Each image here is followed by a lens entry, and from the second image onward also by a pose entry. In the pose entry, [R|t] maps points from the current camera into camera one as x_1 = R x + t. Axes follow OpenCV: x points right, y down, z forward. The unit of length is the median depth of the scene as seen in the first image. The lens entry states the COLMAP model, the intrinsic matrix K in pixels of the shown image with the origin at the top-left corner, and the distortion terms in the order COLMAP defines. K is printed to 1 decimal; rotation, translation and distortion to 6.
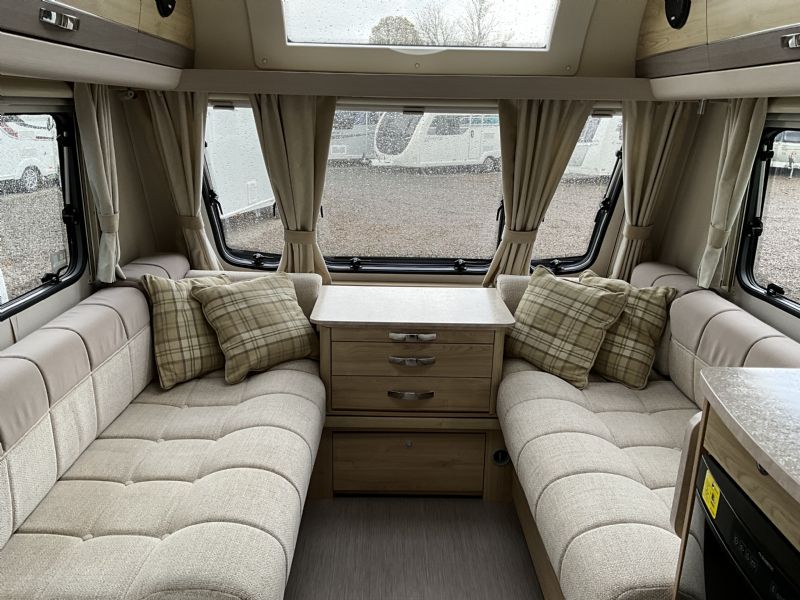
lens RADIAL K [[670.0, 0, 393.8], [0, 670.0, 313.8], [0, 0, 1]] dist [0.101595, -0.196740]
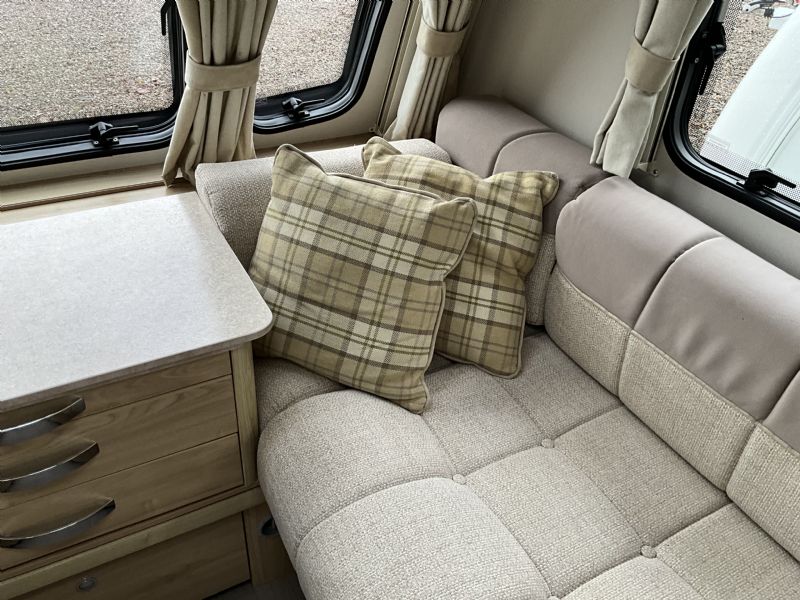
lens RADIAL K [[670.0, 0, 393.8], [0, 670.0, 313.8], [0, 0, 1]] dist [0.101595, -0.196740]
pose [[0.887259, -0.248369, 0.388696, 0.079631], [0.097519, 0.924615, 0.368208, -0.139509], [-0.450845, -0.288790, 0.844594, 0.584945]]
